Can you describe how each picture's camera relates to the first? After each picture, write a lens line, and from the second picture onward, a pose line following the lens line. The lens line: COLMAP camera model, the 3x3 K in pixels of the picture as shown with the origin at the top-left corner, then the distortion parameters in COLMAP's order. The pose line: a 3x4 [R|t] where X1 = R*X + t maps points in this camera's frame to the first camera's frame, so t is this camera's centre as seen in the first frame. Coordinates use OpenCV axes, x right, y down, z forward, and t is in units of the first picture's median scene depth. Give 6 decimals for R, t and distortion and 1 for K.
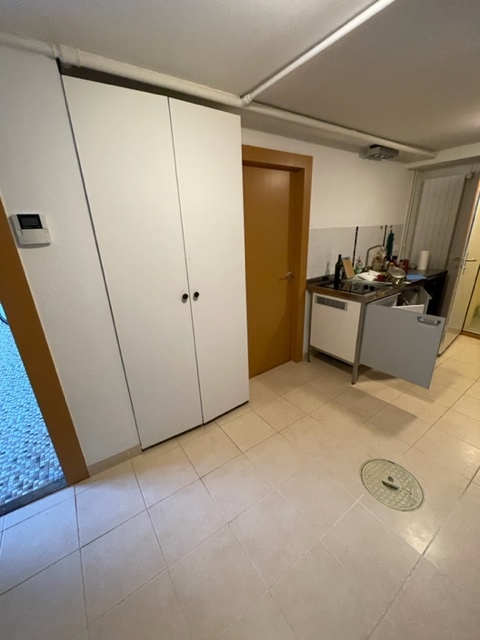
lens RADIAL K [[256.8, 0, 241.0], [0, 256.8, 320.4], [0, 0, 1]] dist [0.000130, -0.000040]
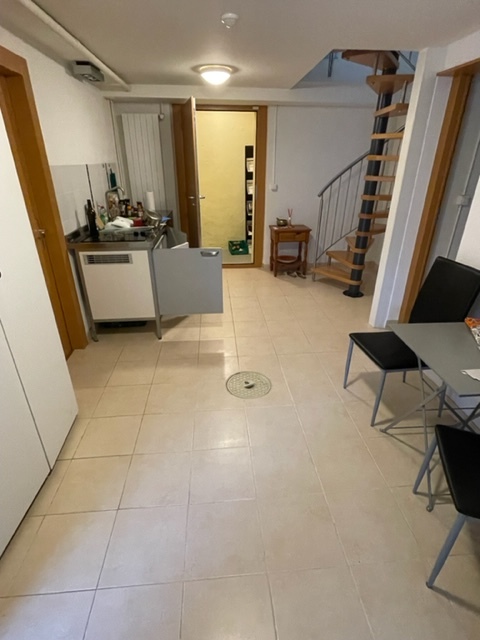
lens RADIAL K [[335.7, 0, 241.4], [0, 335.7, 321.3], [0, 0, 1]] dist [-0.006132, -0.000575]
pose [[0.503219, -0.344777, 0.792401, -0.348729], [0.275933, 0.933068, 0.230749, -0.012713], [-0.818921, 0.102532, 0.564672, 0.061670]]
